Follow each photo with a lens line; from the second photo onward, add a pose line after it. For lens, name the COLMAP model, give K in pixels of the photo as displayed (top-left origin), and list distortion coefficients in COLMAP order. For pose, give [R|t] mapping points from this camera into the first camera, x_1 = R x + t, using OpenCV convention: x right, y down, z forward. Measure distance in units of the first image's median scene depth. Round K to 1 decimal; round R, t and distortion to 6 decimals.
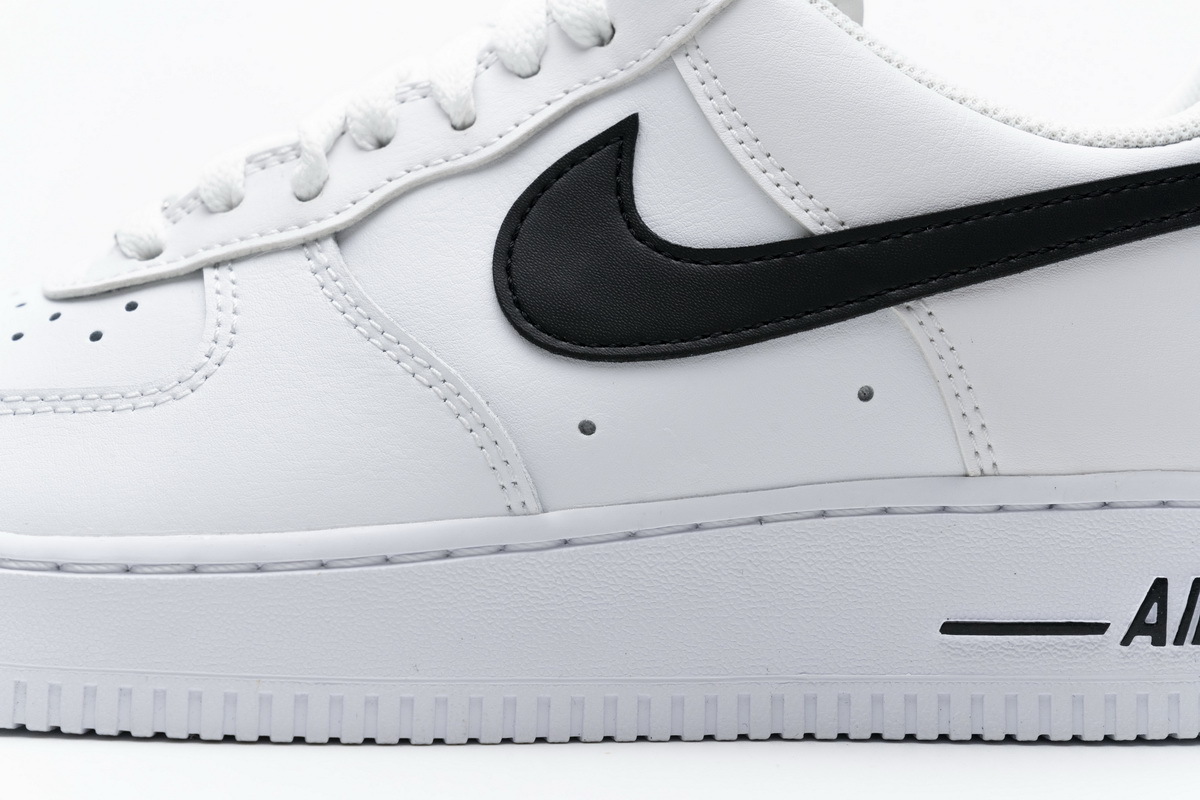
lens RADIAL K [[2352.7, 0, 614.2], [0, 2352.7, 439.2], [0, 0, 1]] dist [0.029126, 0.000000]
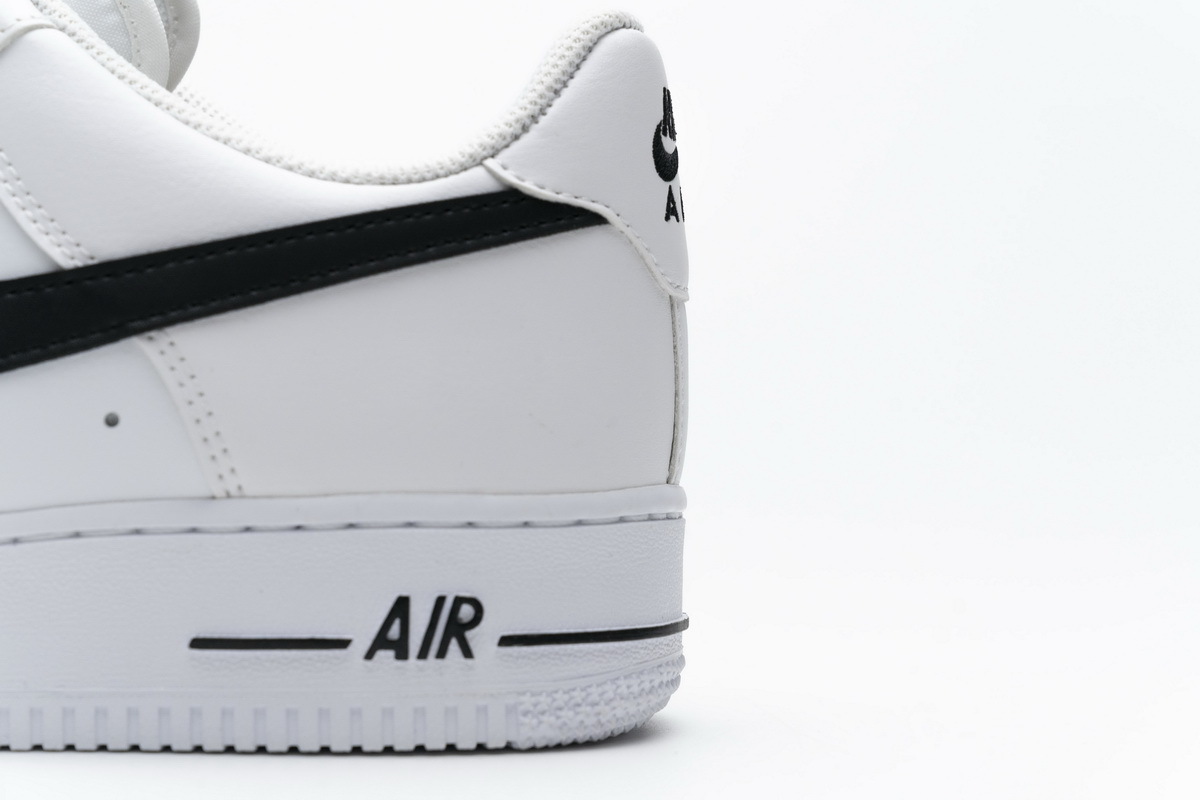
lens RADIAL K [[2352.7, 0, 623.1], [0, 2352.7, 384.4], [0, 0, 1]] dist [0.029126, 0.000000]
pose [[0.999659, -0.002433, -0.025990, 0.357213], [0.001709, 0.999611, -0.027852, -0.005360], [0.026047, 0.027798, 0.999274, -0.044102]]
